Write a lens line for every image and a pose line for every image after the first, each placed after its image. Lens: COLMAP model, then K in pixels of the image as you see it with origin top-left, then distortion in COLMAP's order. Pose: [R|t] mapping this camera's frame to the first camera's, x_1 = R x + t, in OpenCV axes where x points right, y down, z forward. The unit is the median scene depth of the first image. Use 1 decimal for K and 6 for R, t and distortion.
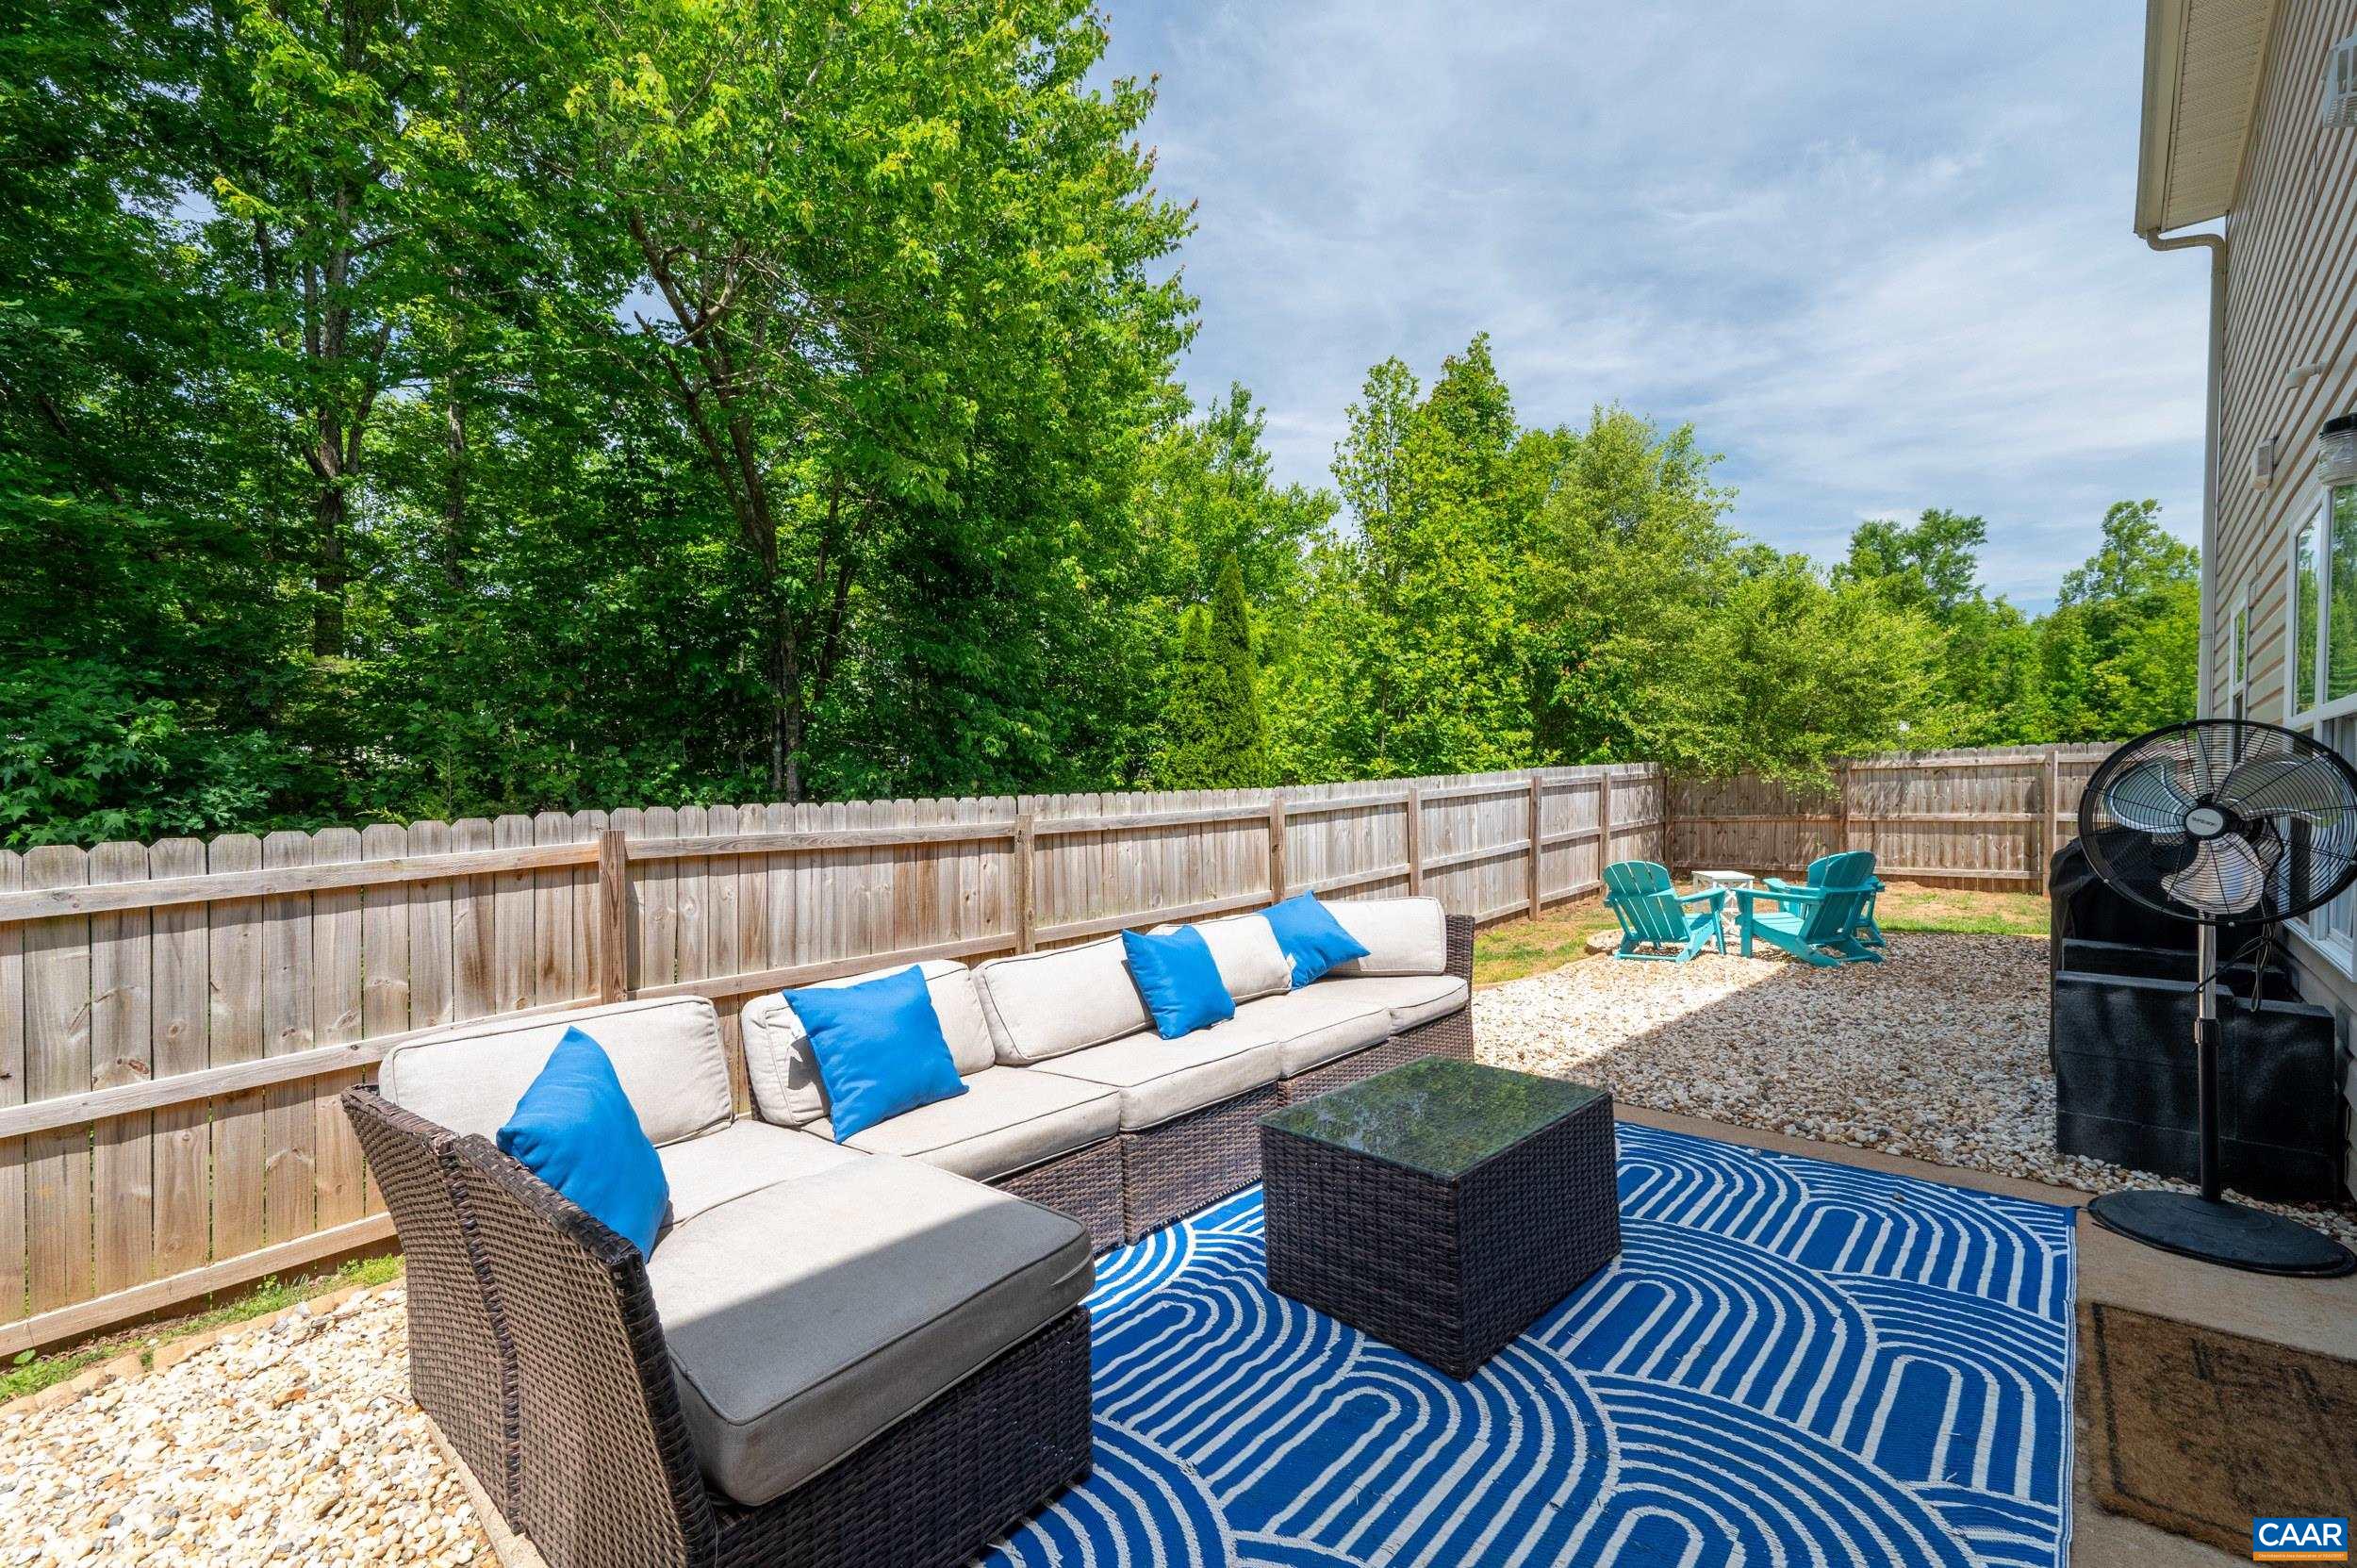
lens RADIAL K [[985.6, 0, 1181.6], [0, 985.6, 781.9], [0, 0, 1]] dist [0.002059, -0.000513]
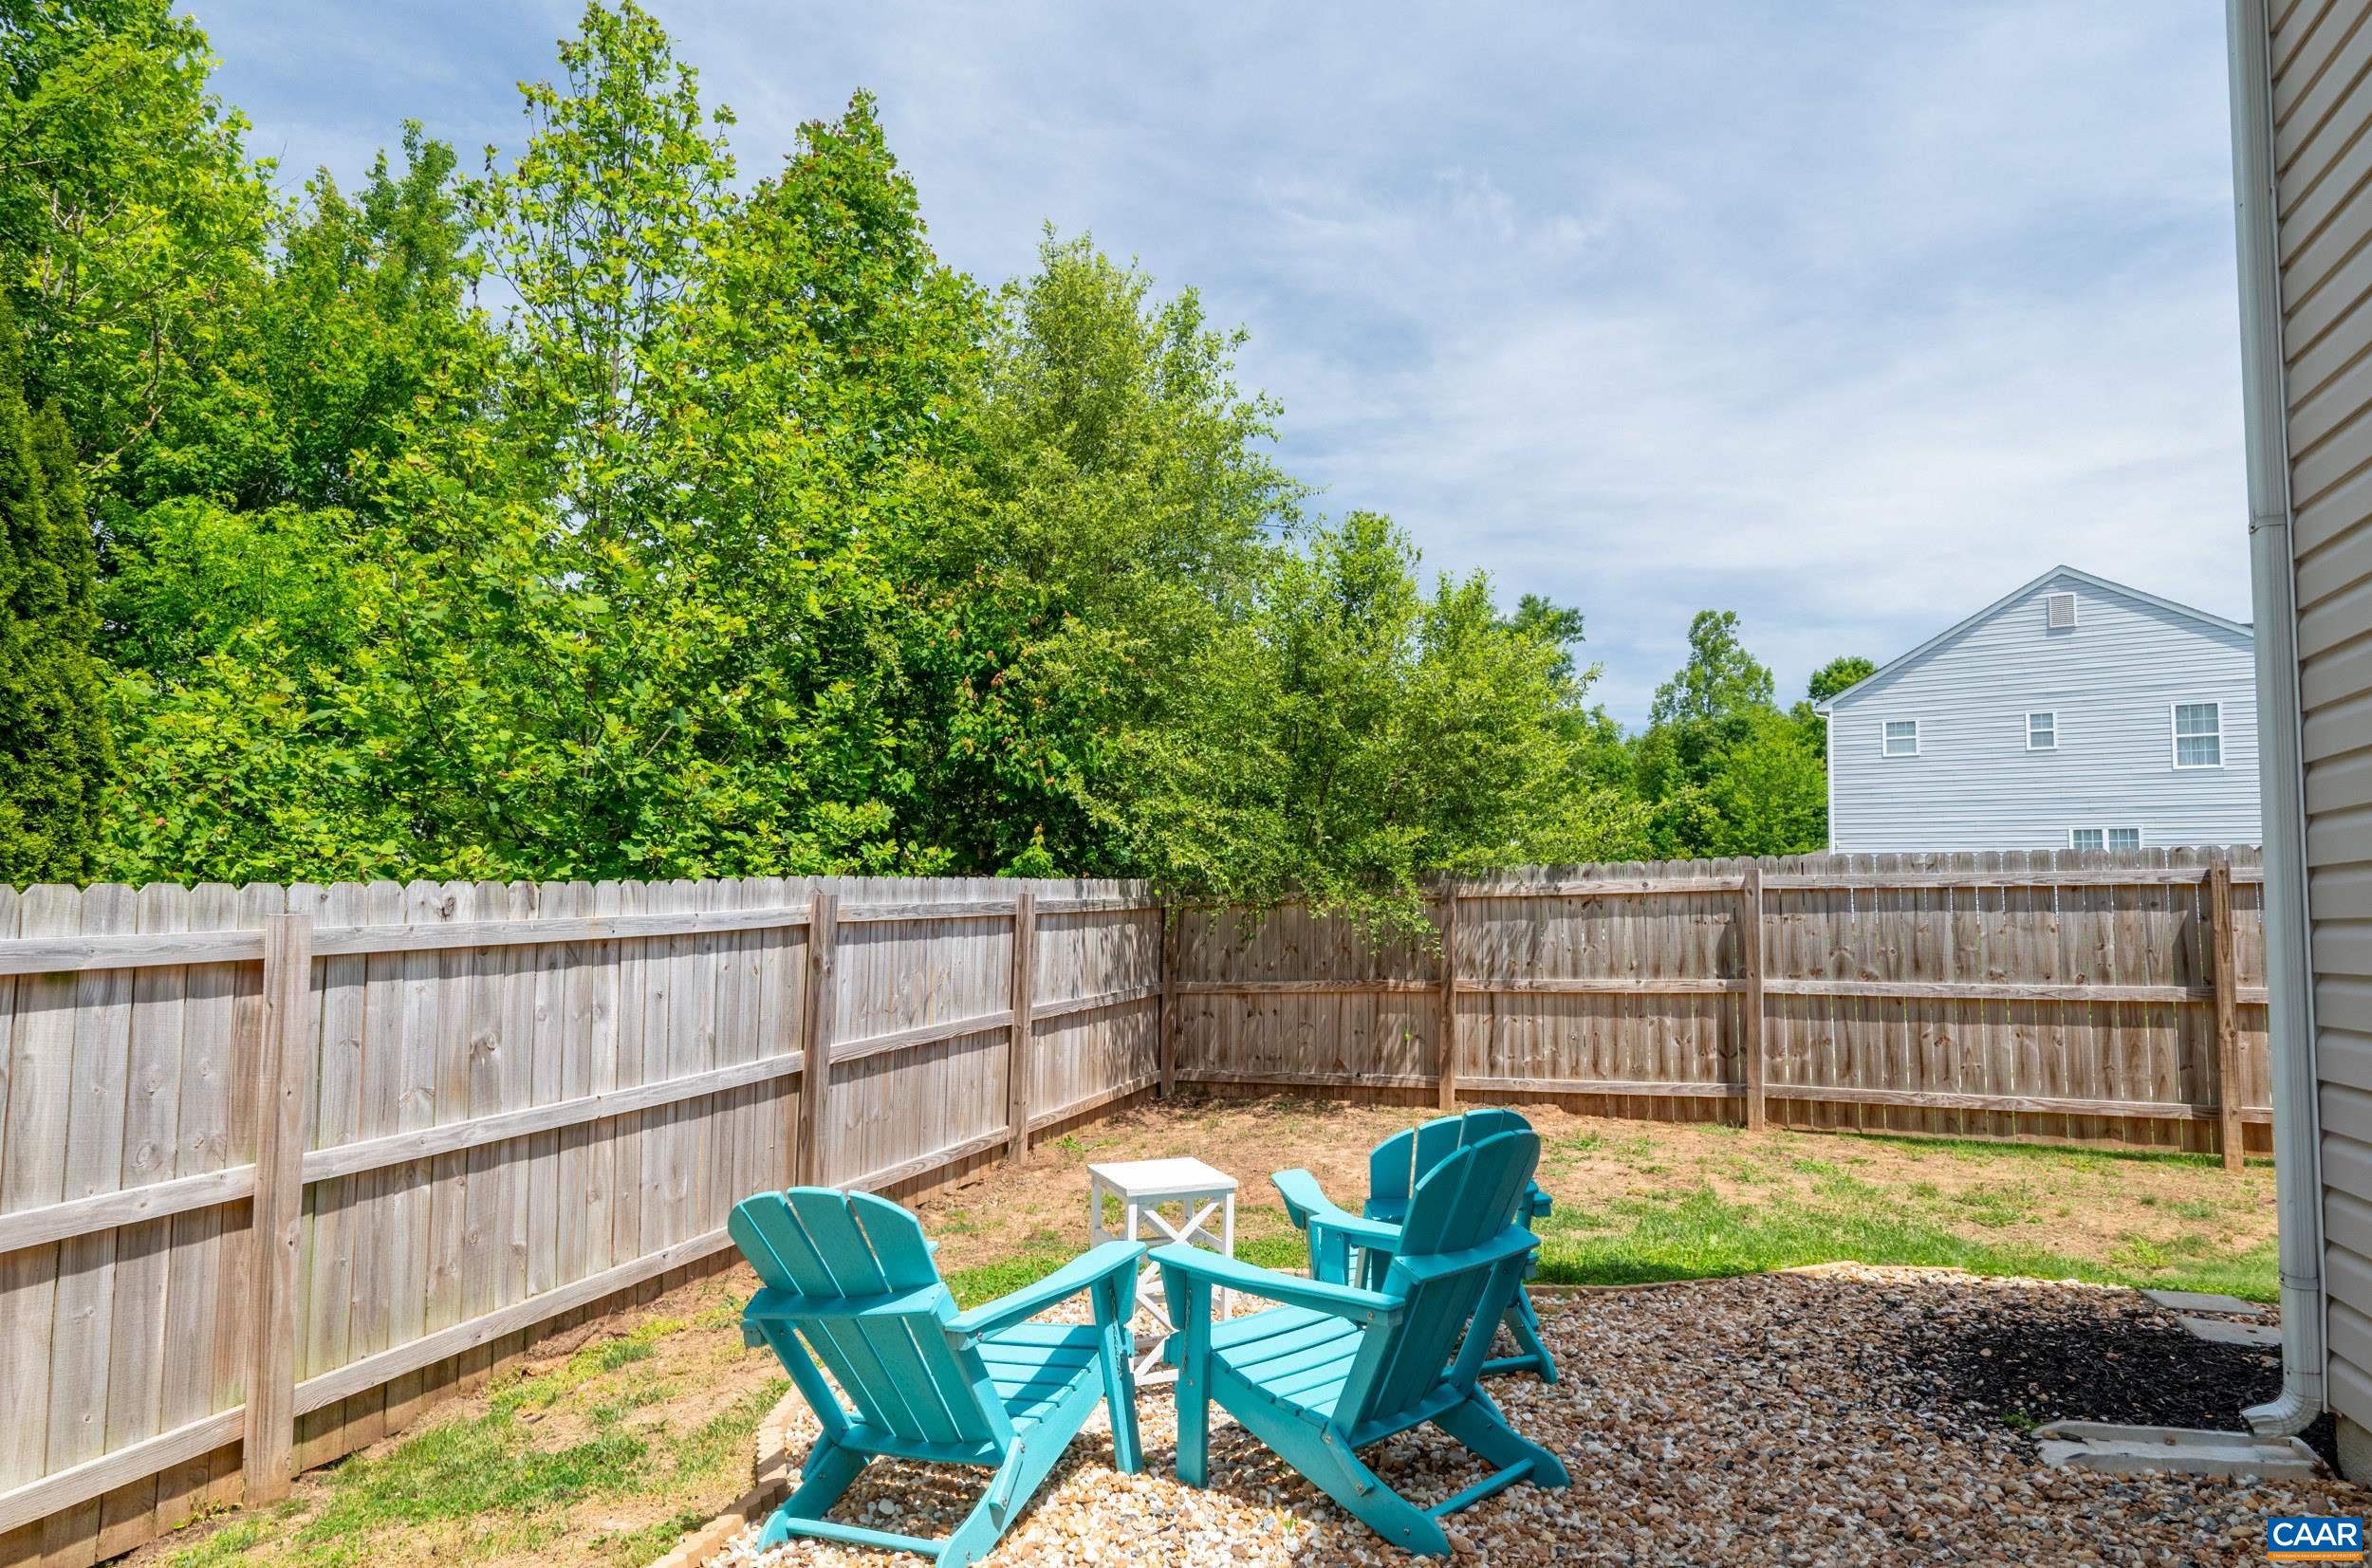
lens RADIAL K [[1406.3, 0, 1193.8], [0, 1406.3, 759.6], [0, 0, 1]] dist [-0.008469, 0.004649]
pose [[0.914226, 0.058024, 0.401029, 0.223729], [-0.011900, 0.993112, -0.116563, 0.003813], [-0.405030, 0.101793, 0.908619, 0.337062]]
